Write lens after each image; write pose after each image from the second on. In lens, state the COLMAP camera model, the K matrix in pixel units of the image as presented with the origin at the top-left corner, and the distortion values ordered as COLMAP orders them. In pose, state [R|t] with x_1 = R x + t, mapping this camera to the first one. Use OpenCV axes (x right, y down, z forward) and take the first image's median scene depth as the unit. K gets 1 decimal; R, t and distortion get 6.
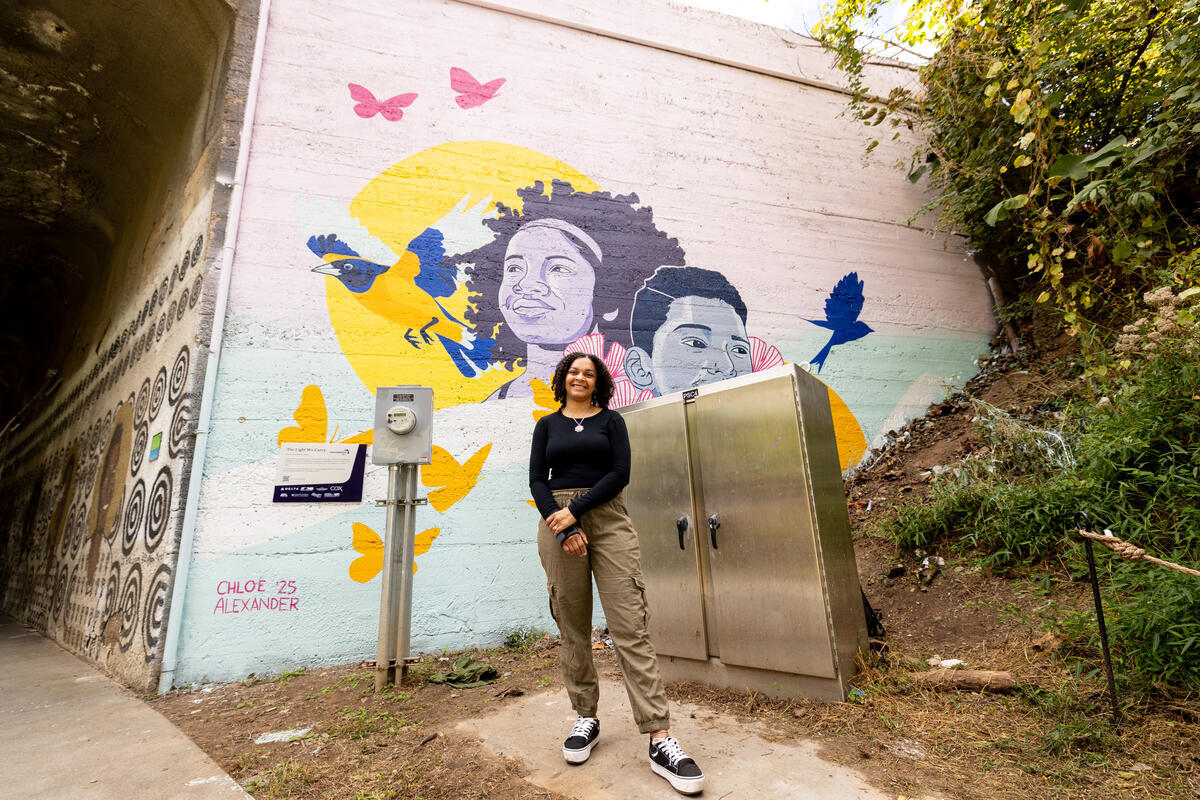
lens RADIAL K [[515.5, 0, 595.8], [0, 515.5, 400.5], [0, 0, 1]] dist [-0.002151, 0.001162]
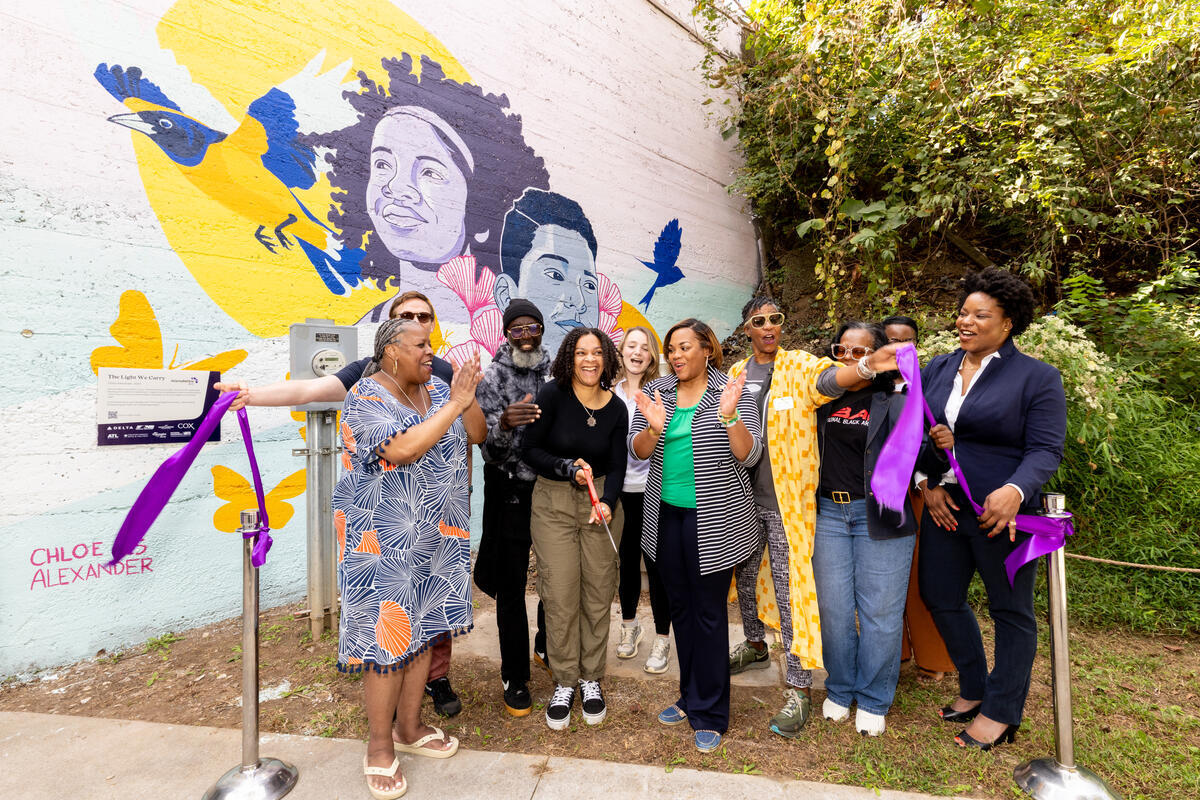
lens RADIAL K [[593.0, 0, 610.8], [0, 593.0, 380.6], [0, 0, 1]] dist [0.000896, -0.000608]
pose [[0.856222, 0.038656, 0.515159, -0.333659], [-0.136973, 0.978494, 0.154233, -0.110812], [-0.498118, -0.202621, 0.843103, -0.093229]]
